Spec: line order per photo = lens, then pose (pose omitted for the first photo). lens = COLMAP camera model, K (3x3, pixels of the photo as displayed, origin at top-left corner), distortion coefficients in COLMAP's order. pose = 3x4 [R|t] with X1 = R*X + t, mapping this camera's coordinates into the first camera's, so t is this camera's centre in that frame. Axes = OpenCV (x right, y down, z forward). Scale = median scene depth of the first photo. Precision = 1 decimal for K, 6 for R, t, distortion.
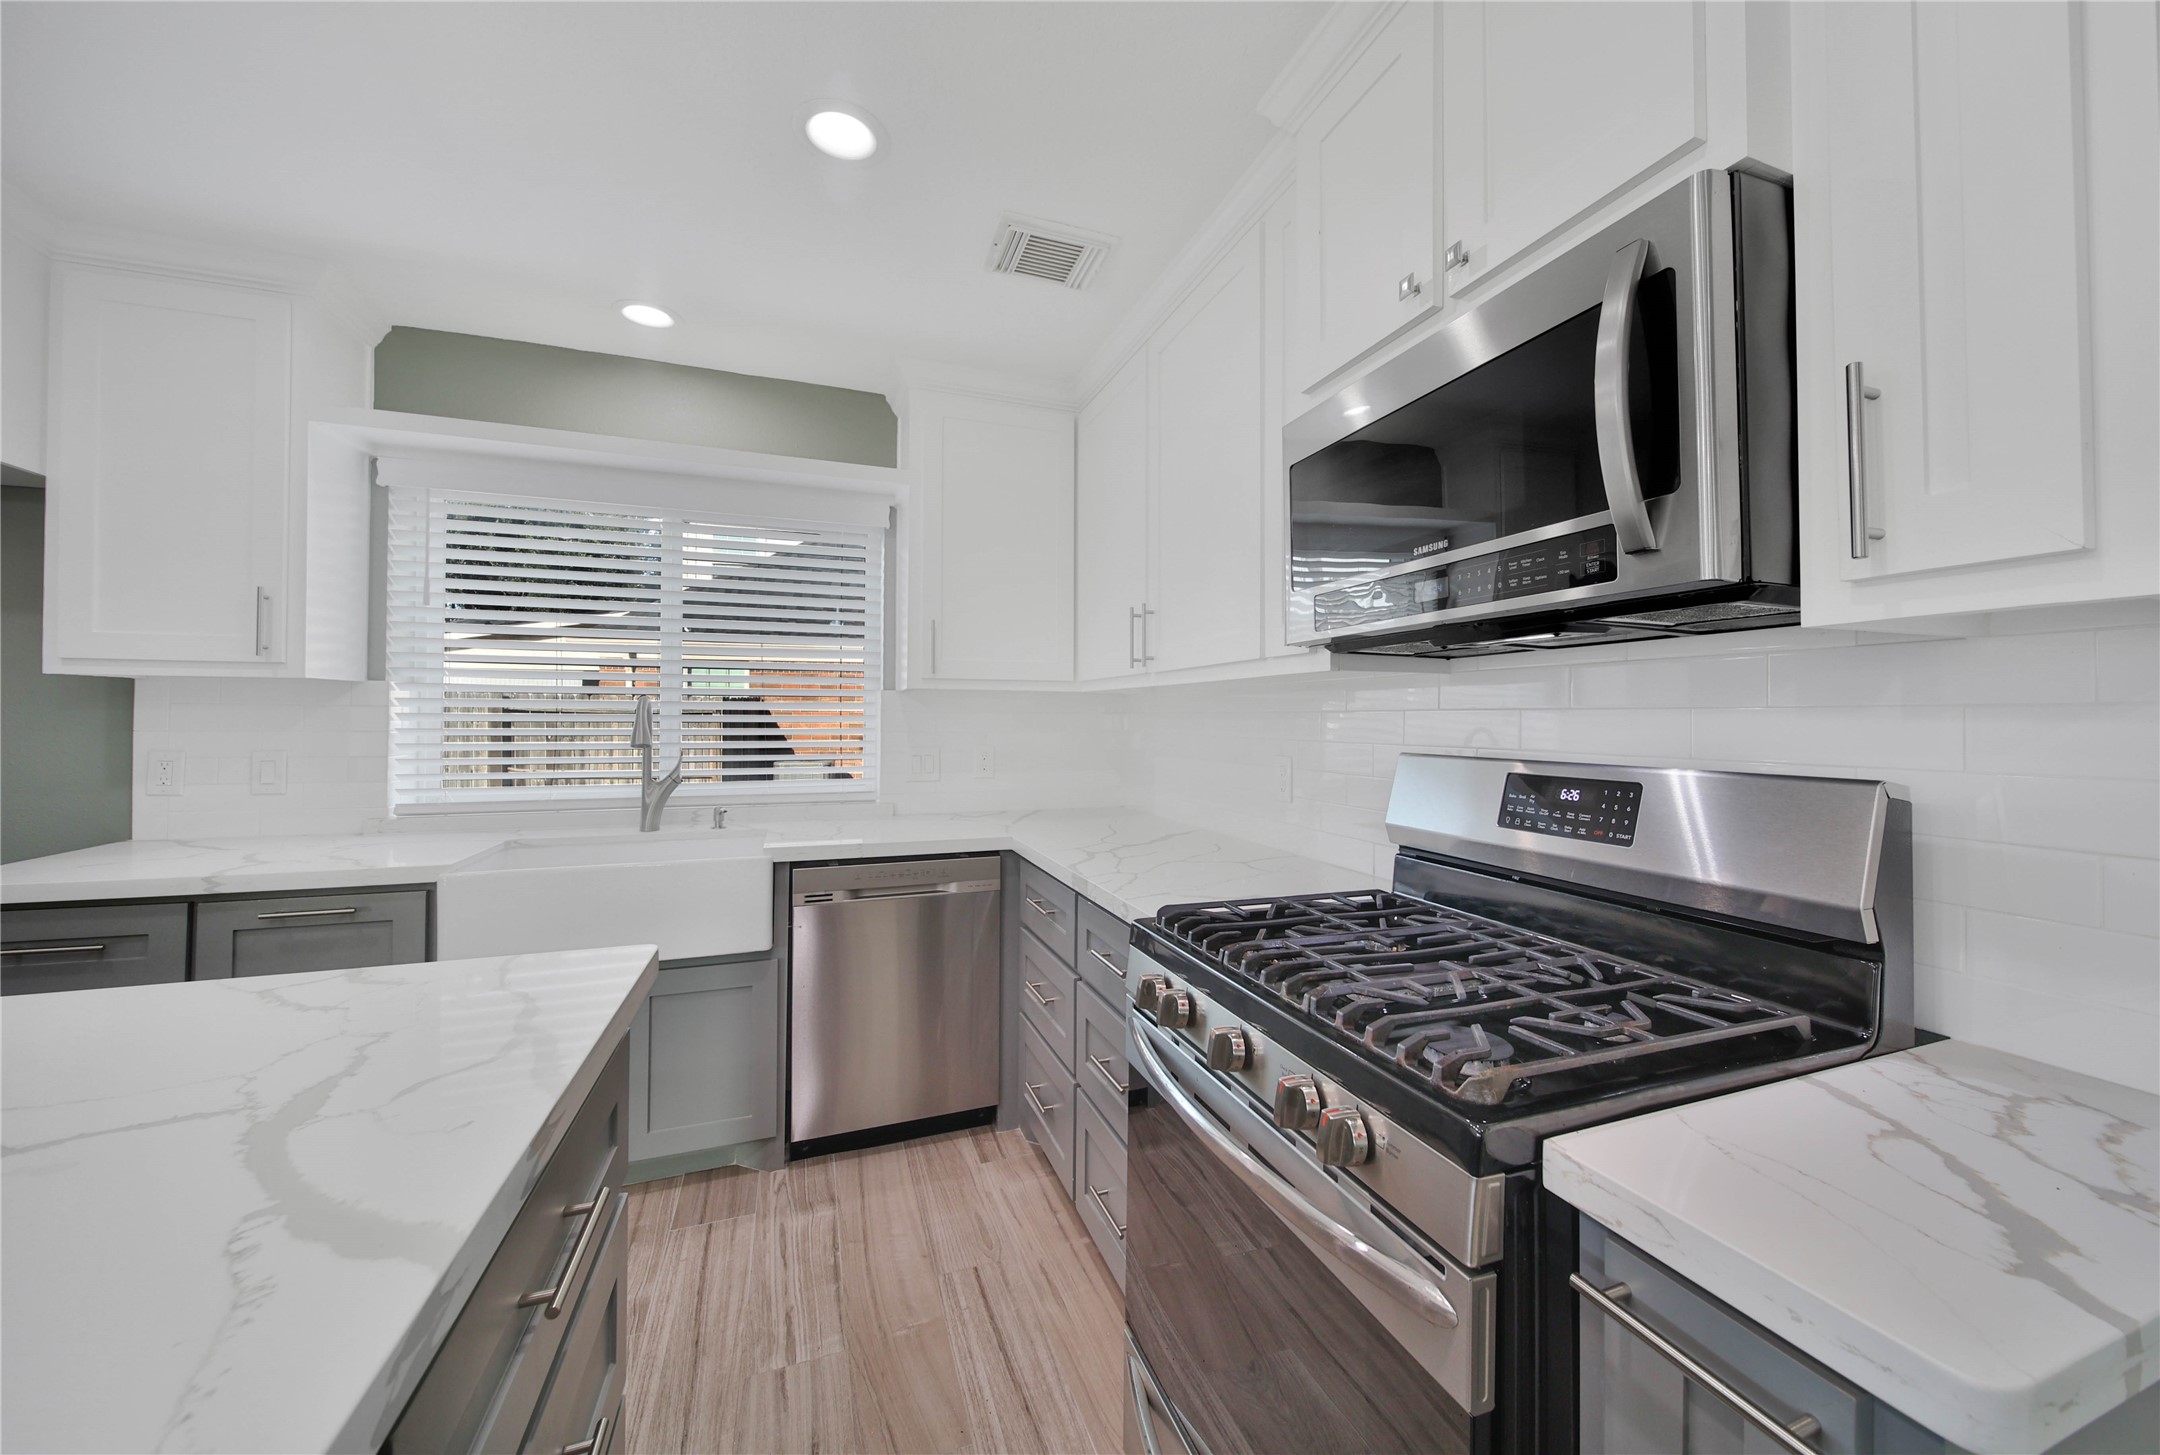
lens RADIAL K [[795.3, 0, 1103.0], [0, 795.3, 705.6], [0, 0, 1]] dist [-0.011080, -0.000132]
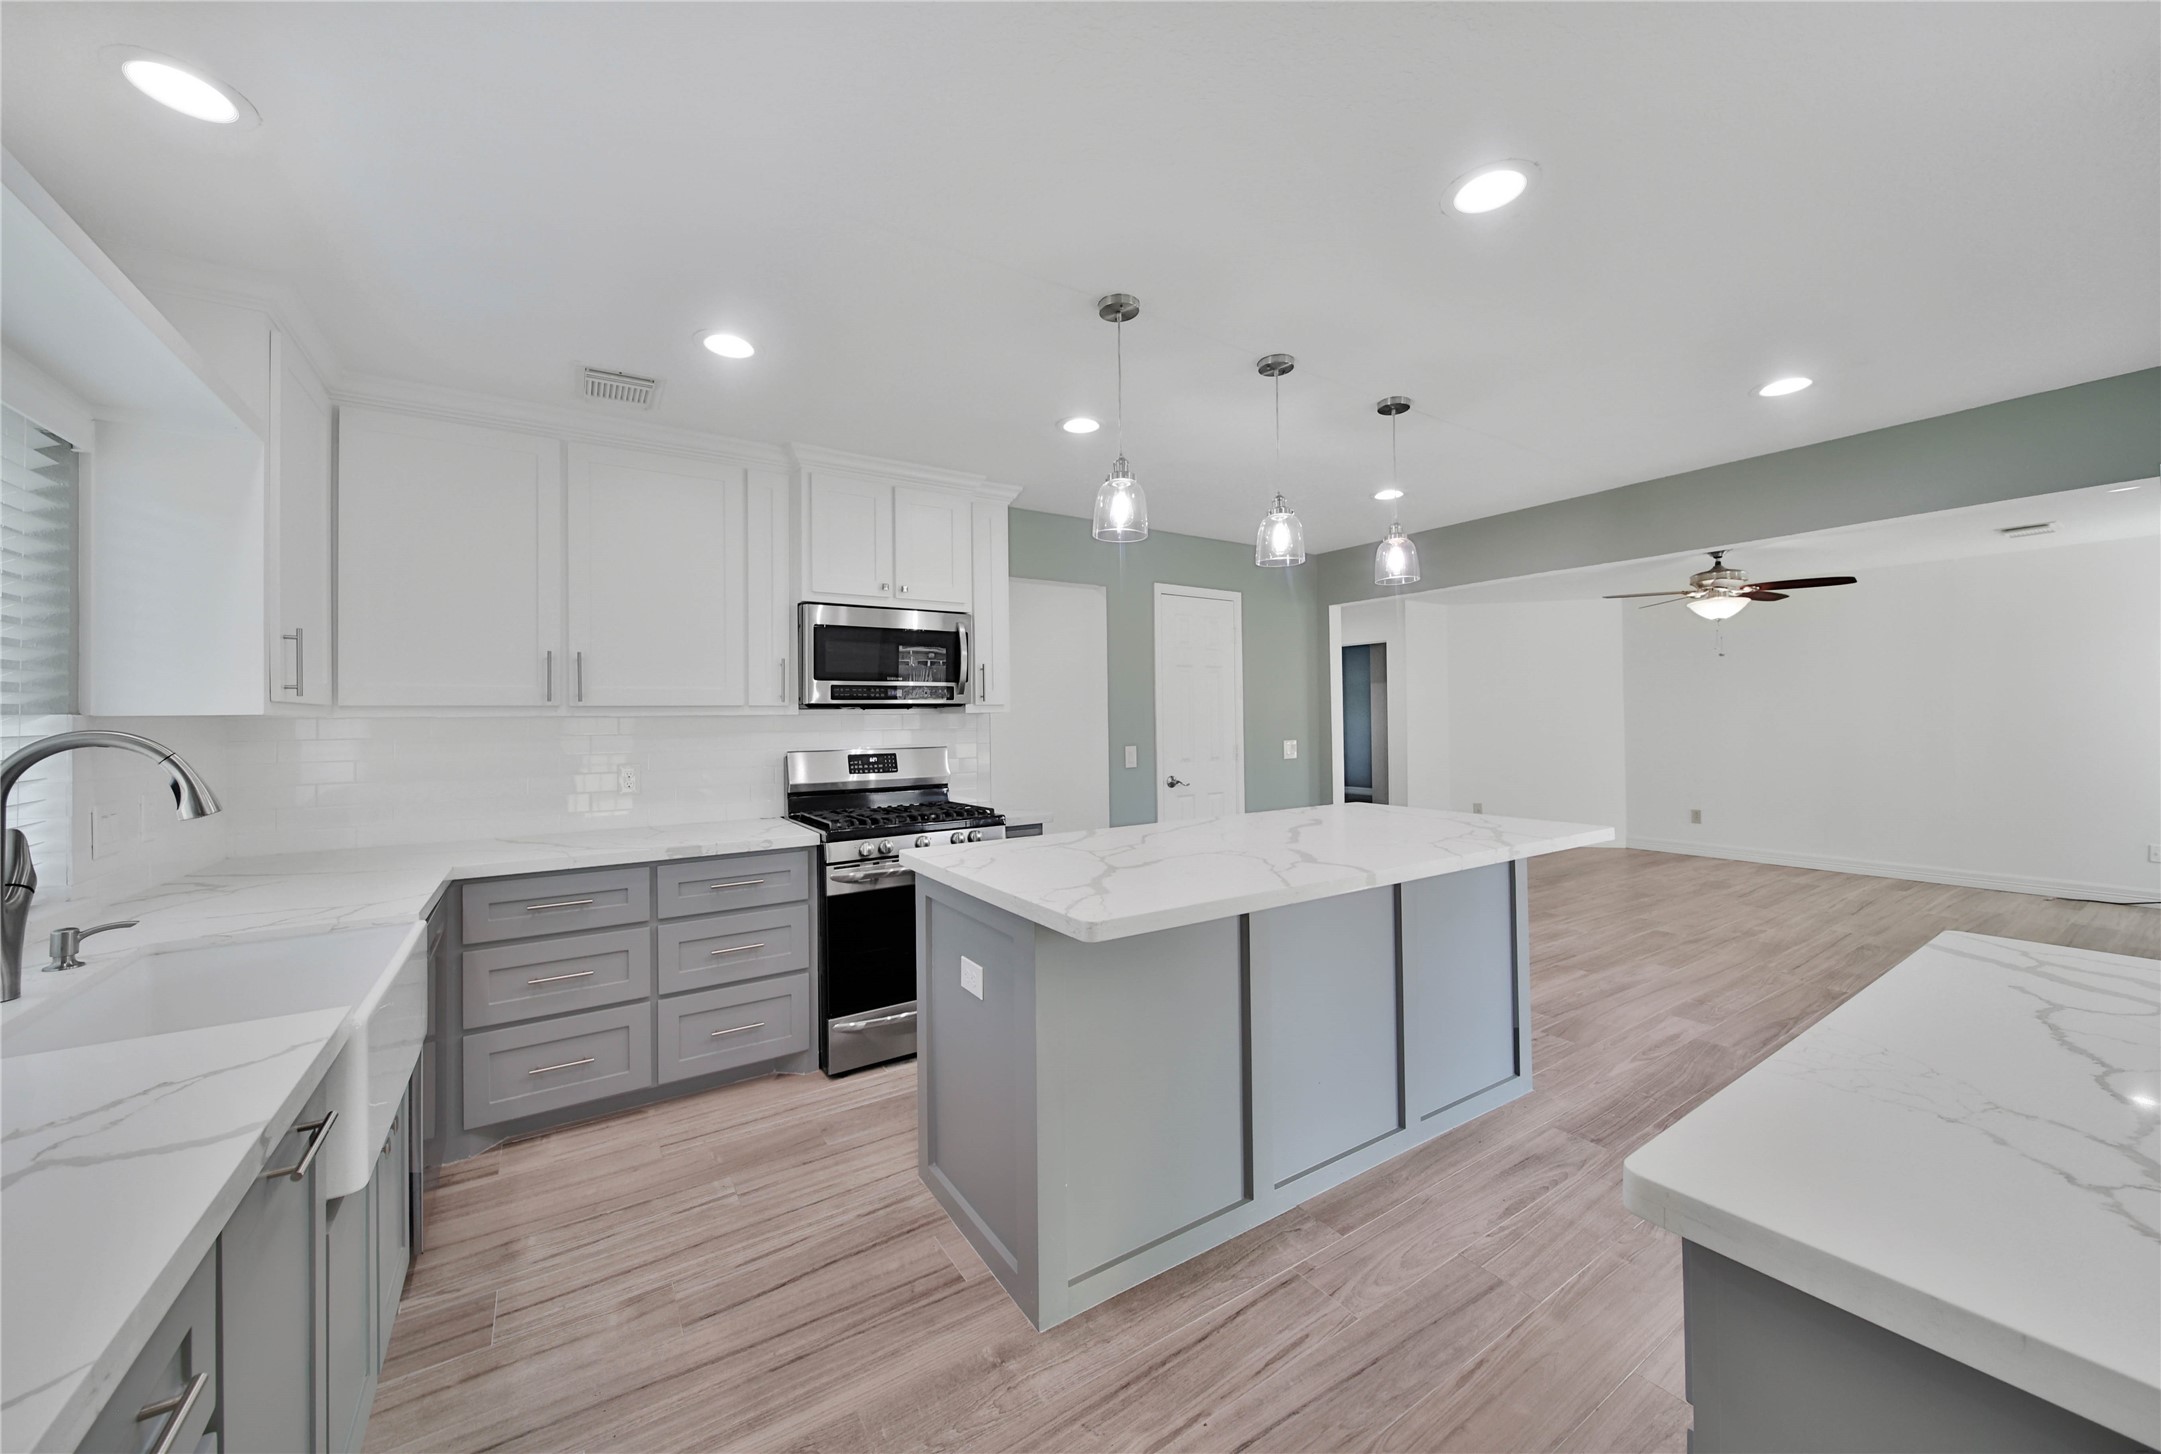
lens RADIAL K [[795.7, 0, 1077.5], [0, 795.7, 711.8], [0, 0, 1]] dist [-0.011080, -0.000132]
pose [[-0.224393, 0.007299, 0.974471, -1.692876], [-0.002911, 0.999962, -0.008160, -0.028652], [-0.974494, -0.004668, -0.224363, 0.625756]]
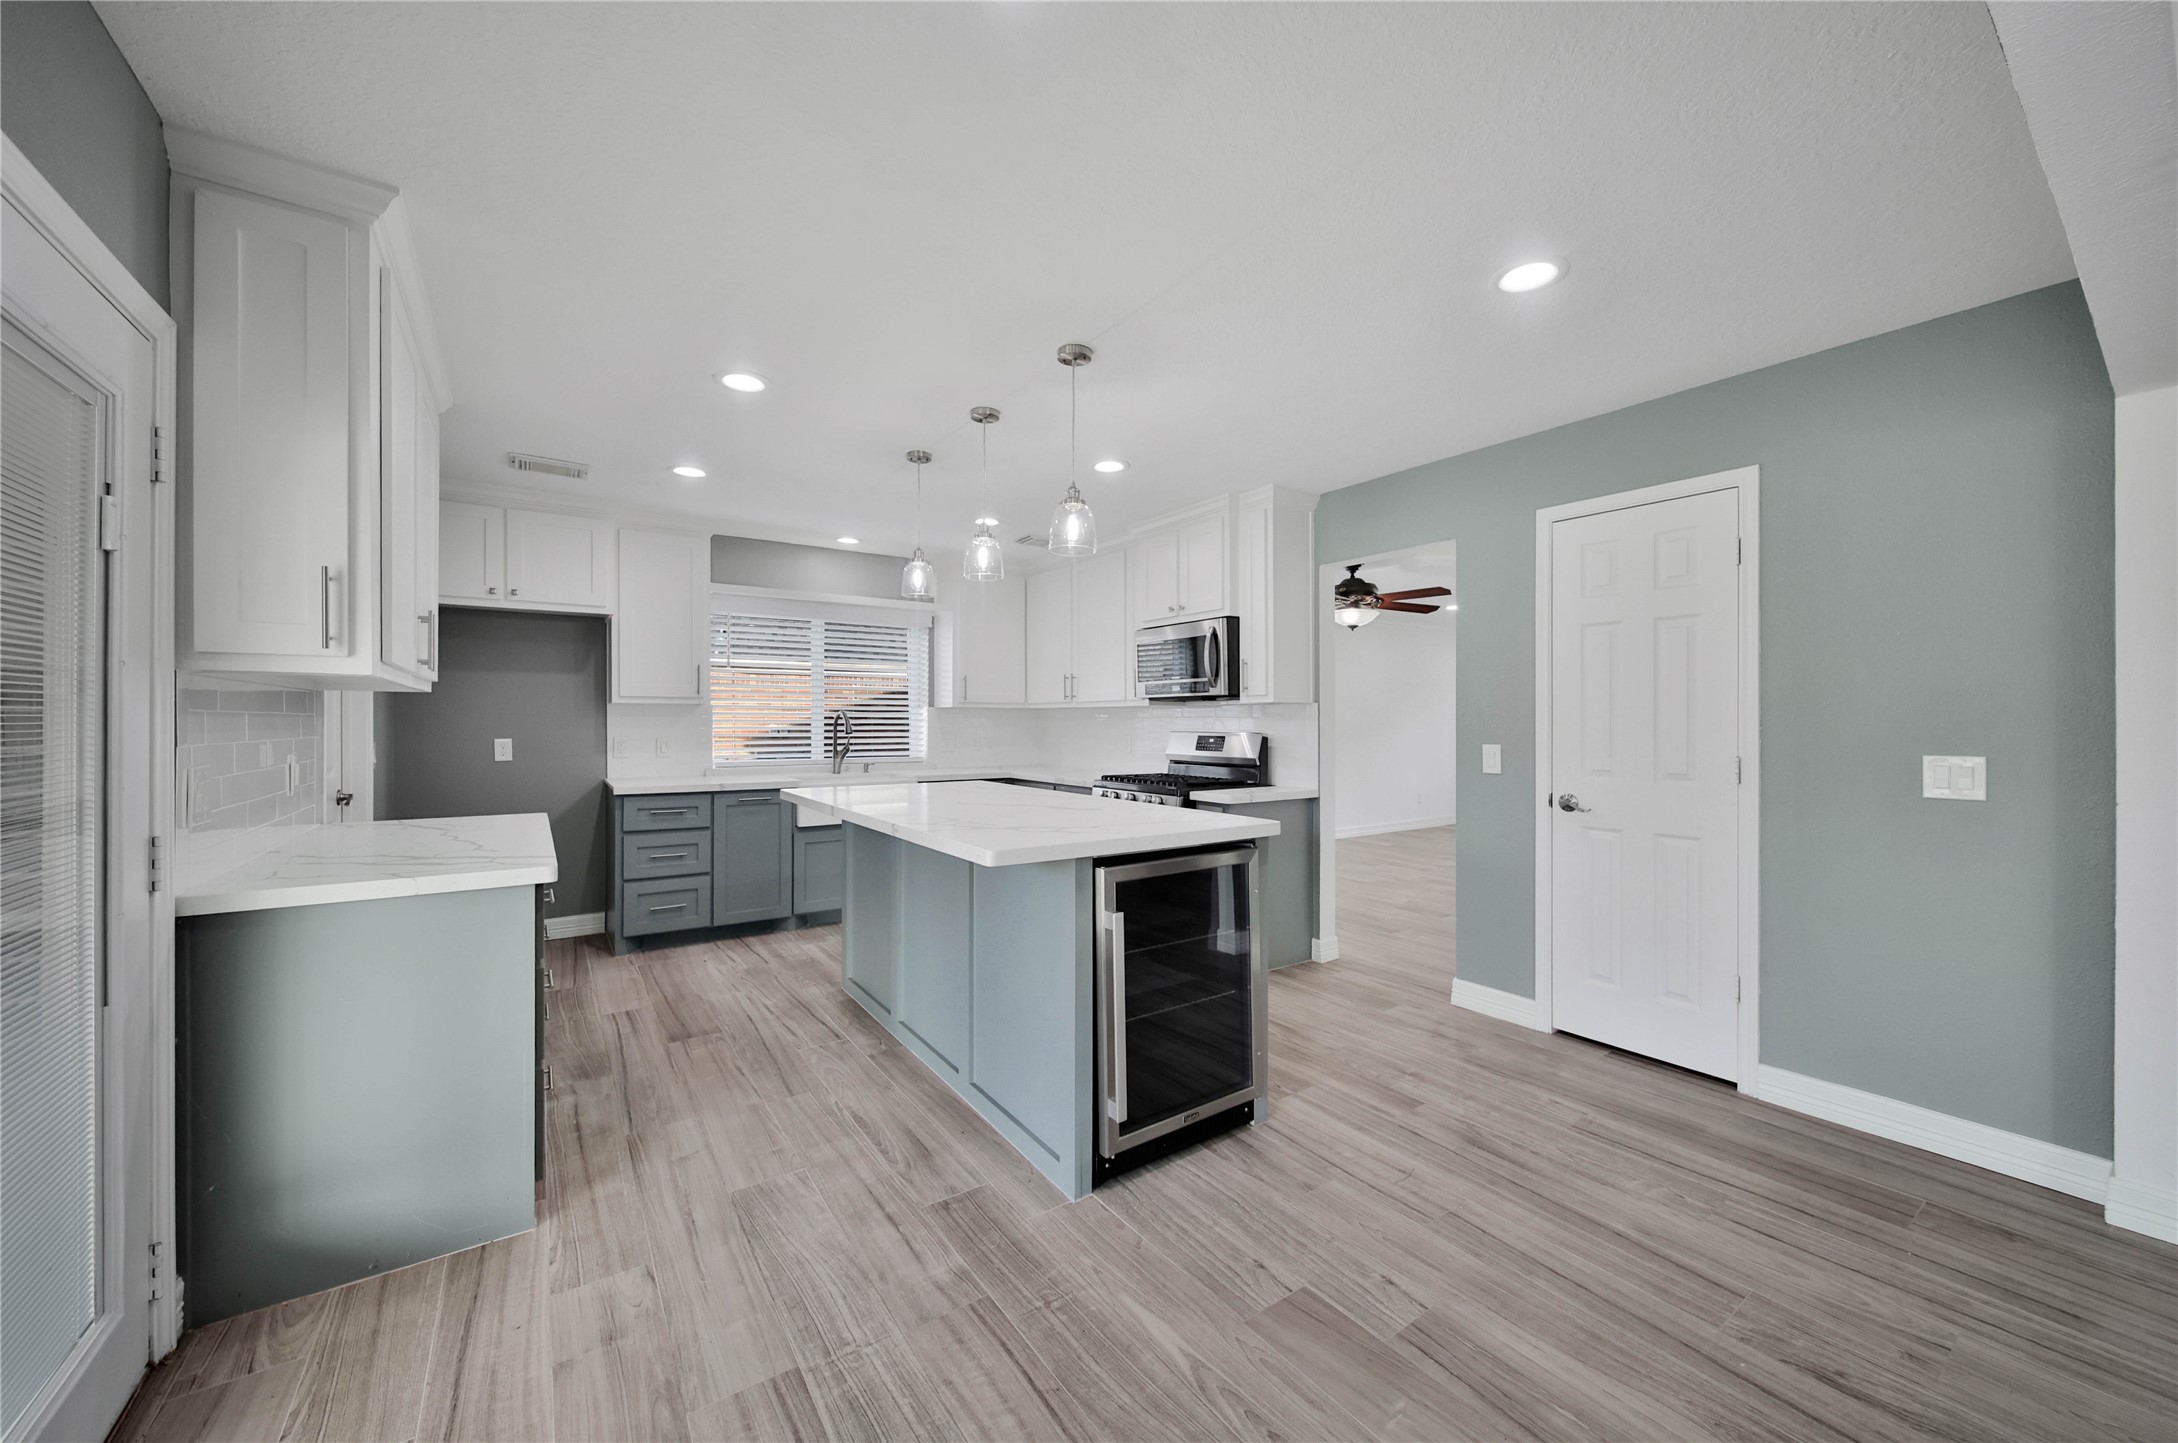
lens RADIAL K [[809.3, 0, 1087.1], [0, 809.3, 726.1], [0, 0, 1]] dist [-0.005658, -0.000058]
pose [[0.970500, -0.001916, 0.241094, -0.622795], [-0.002685, 0.999821, 0.018752, -0.017191], [-0.241087, -0.018846, 0.970321, -1.768857]]
